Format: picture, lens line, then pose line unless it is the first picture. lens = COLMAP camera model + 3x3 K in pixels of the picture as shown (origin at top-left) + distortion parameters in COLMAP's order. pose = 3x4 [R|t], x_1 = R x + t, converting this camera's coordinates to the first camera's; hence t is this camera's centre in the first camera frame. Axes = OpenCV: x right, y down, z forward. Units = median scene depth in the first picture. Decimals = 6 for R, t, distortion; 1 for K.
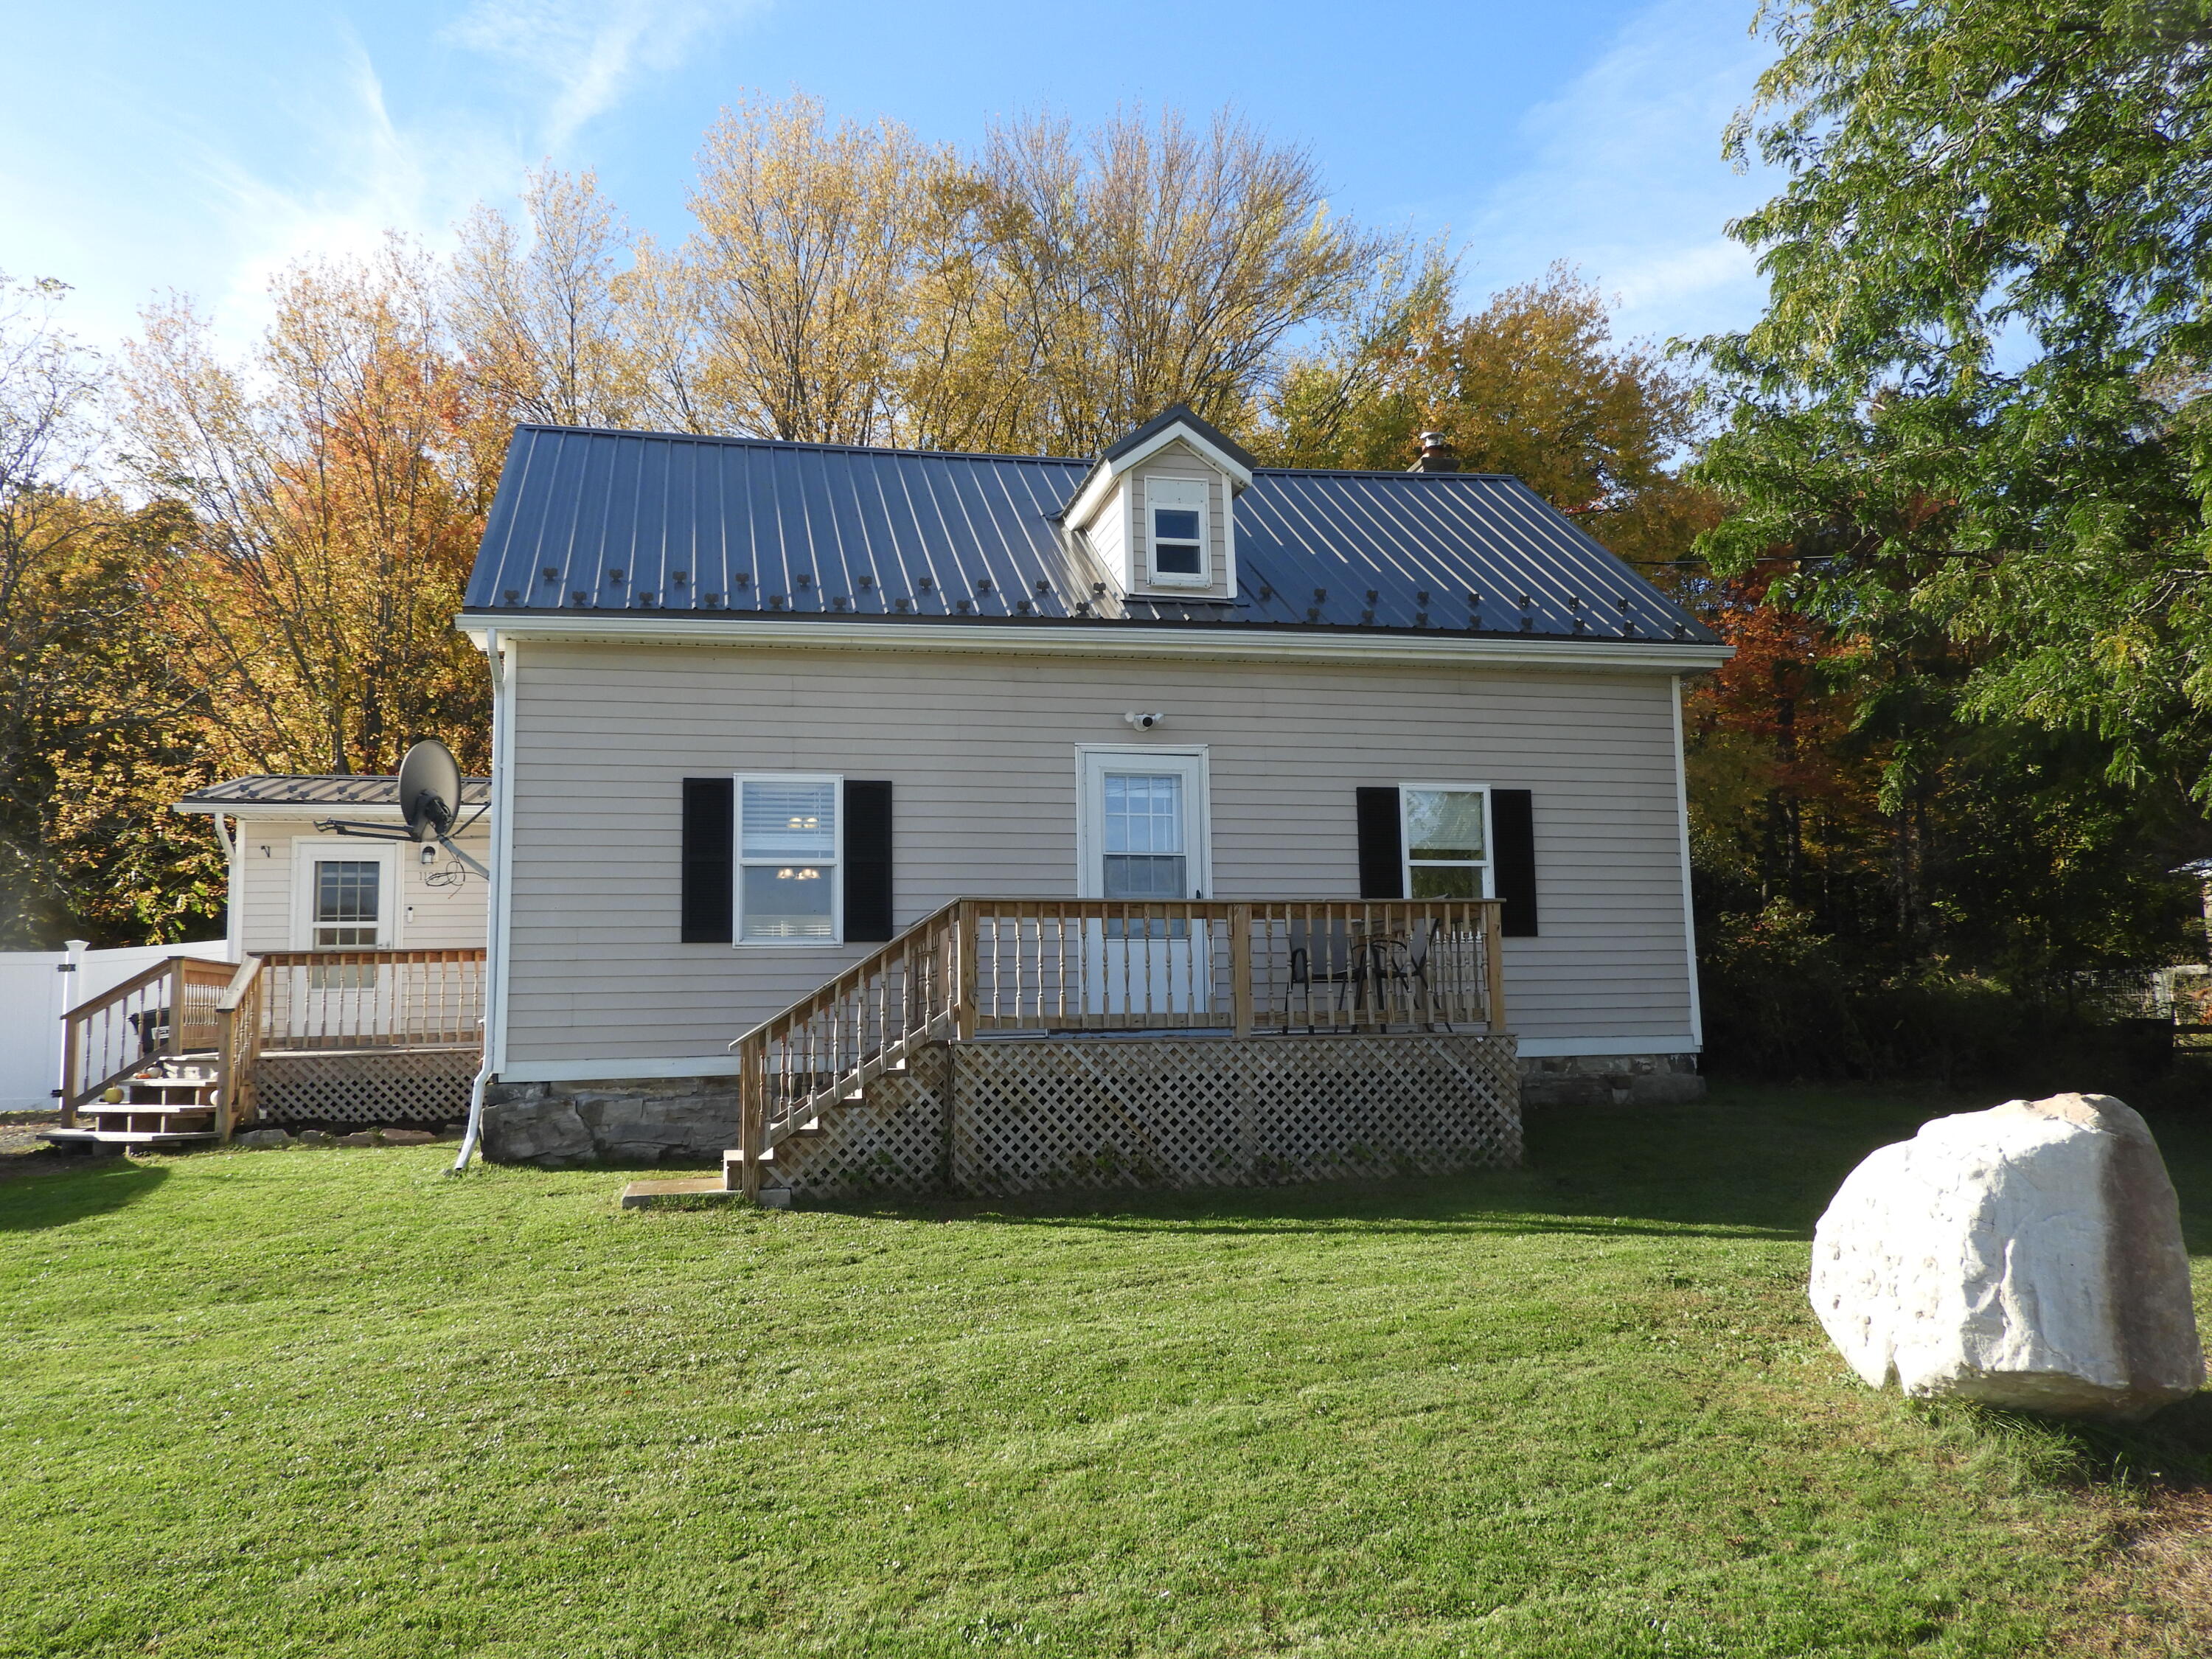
lens RADIAL K [[1733.2, 0, 1108.4], [0, 1733.2, 824.7], [0, 0, 1]] dist [-0.004041, -0.001334]
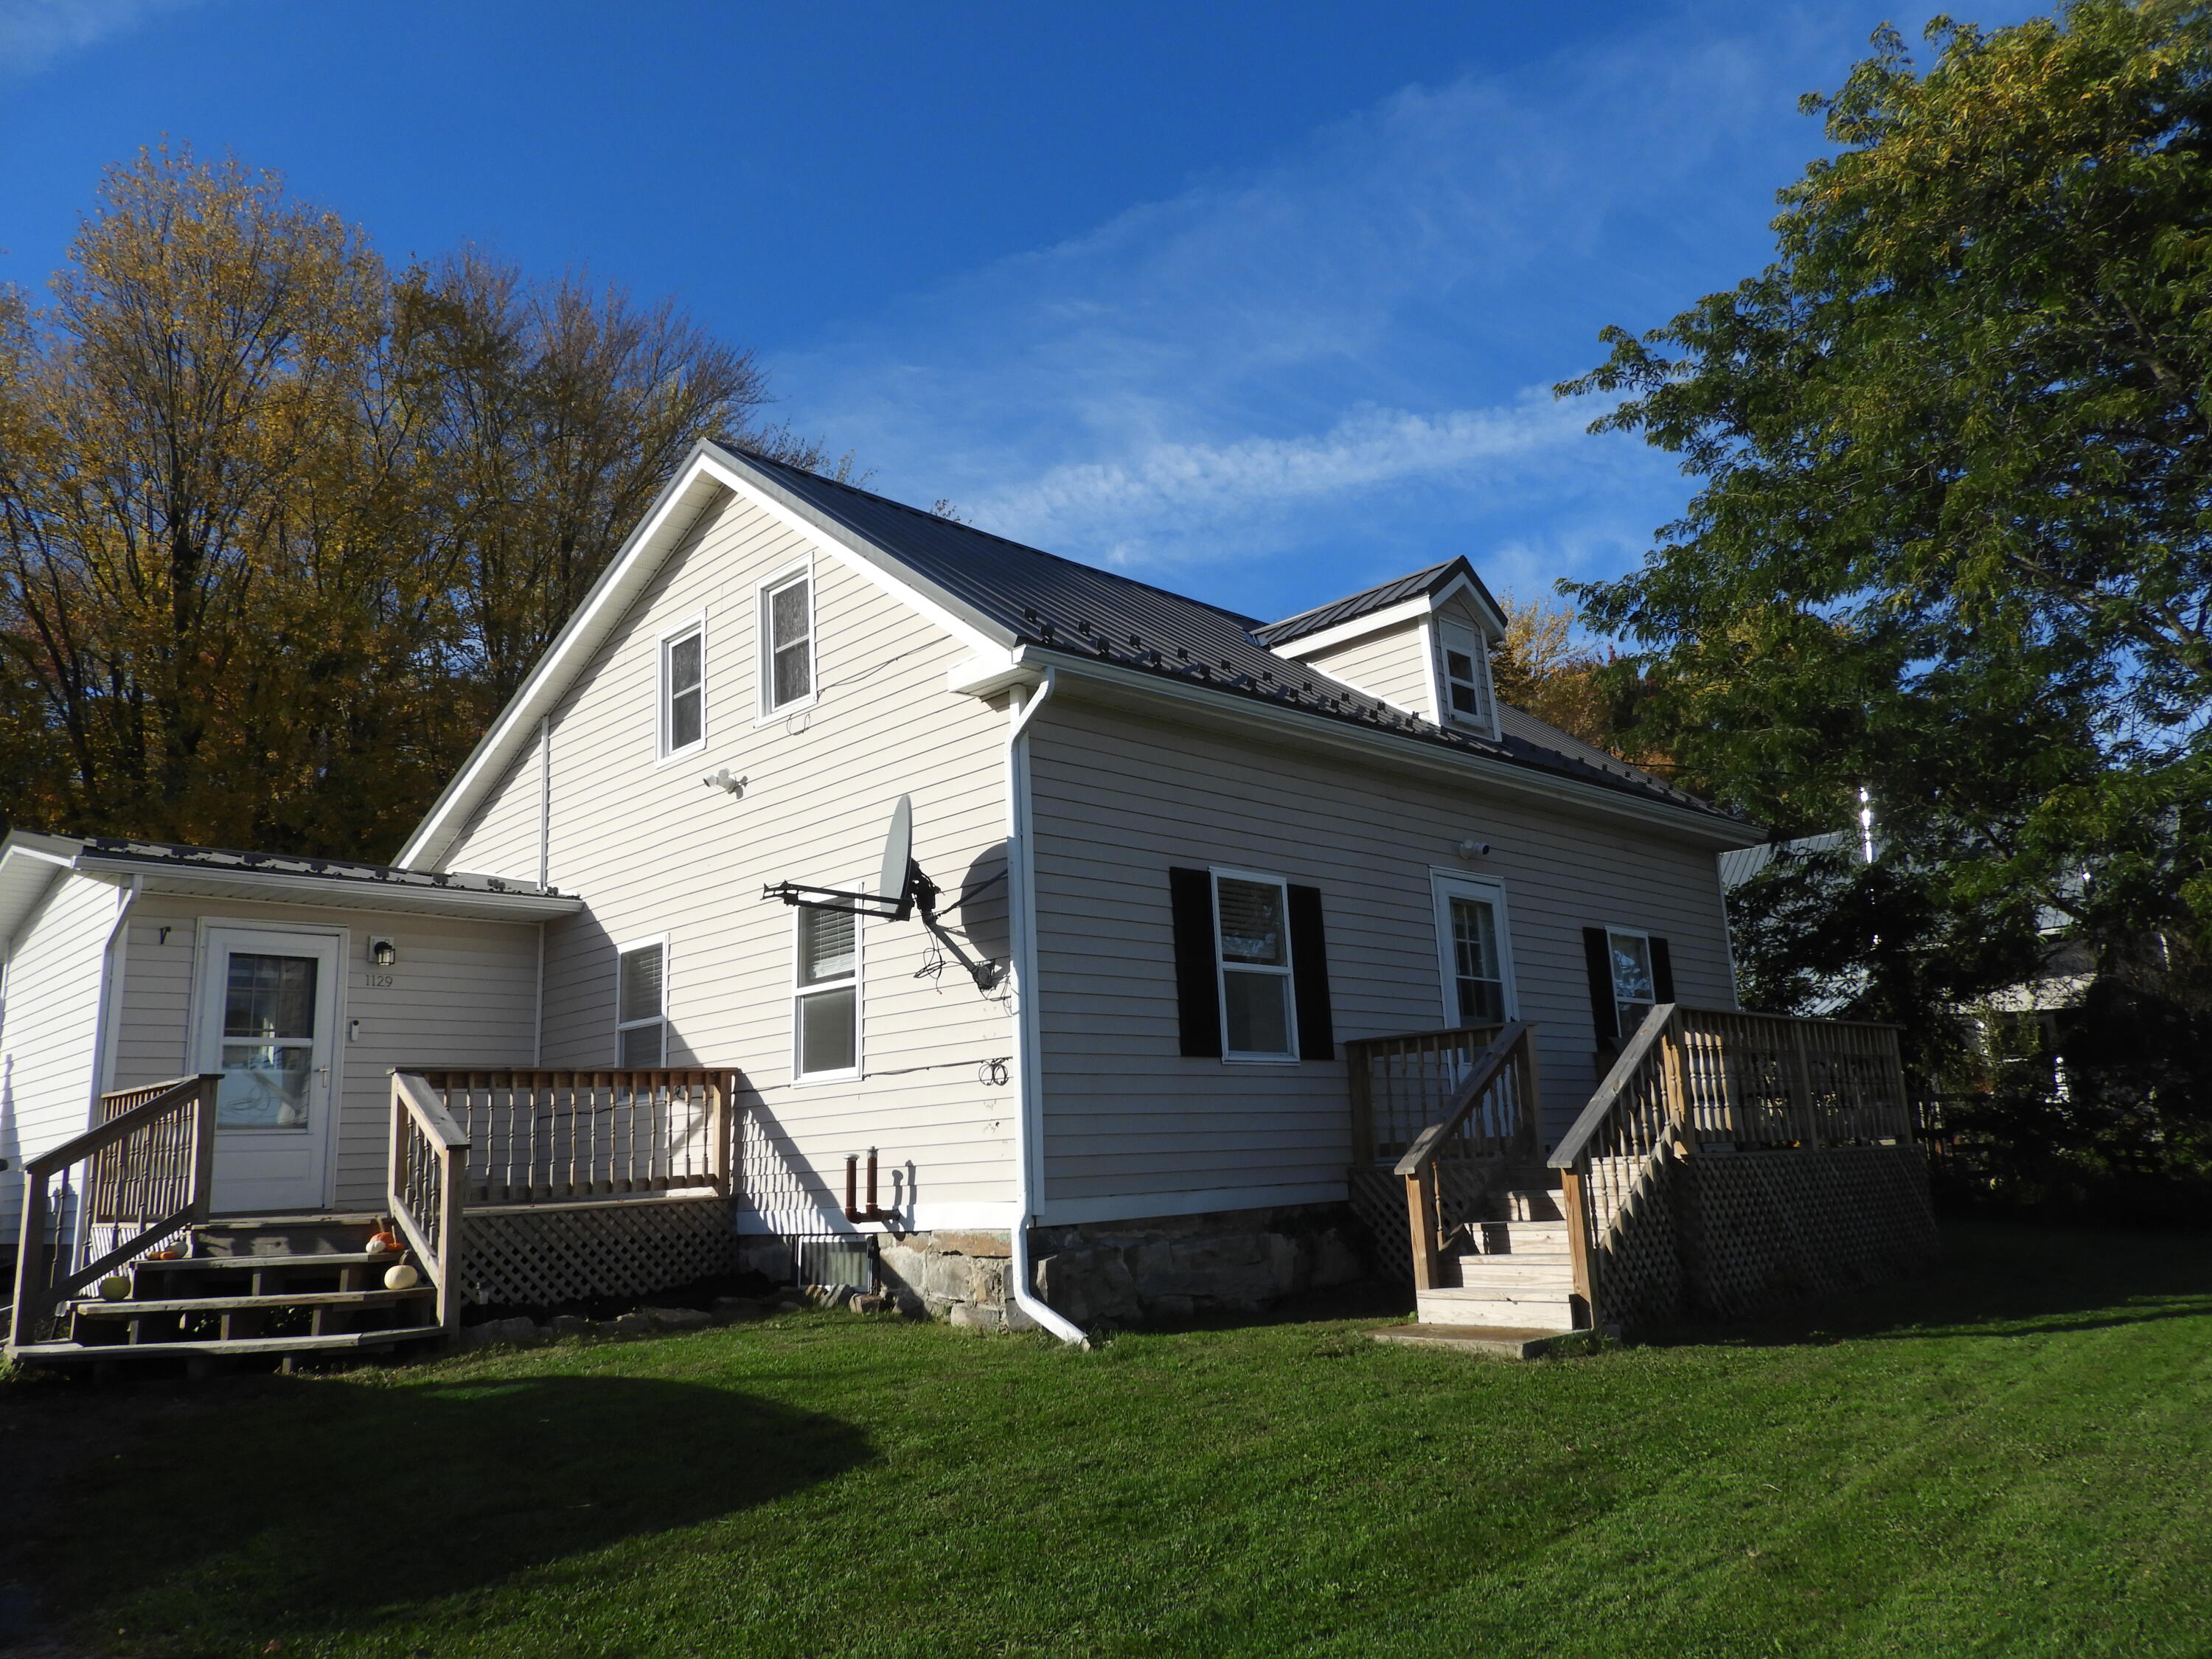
lens RADIAL K [[1567.4, 0, 1104.4], [0, 1567.4, 833.3], [0, 0, 1]] dist [0.004820, 0.000189]
pose [[0.858985, 0.090502, 0.503939, -0.618107], [-0.035243, 0.992371, -0.118145, 0.046653], [-0.510787, 0.083724, 0.855621, 0.309774]]
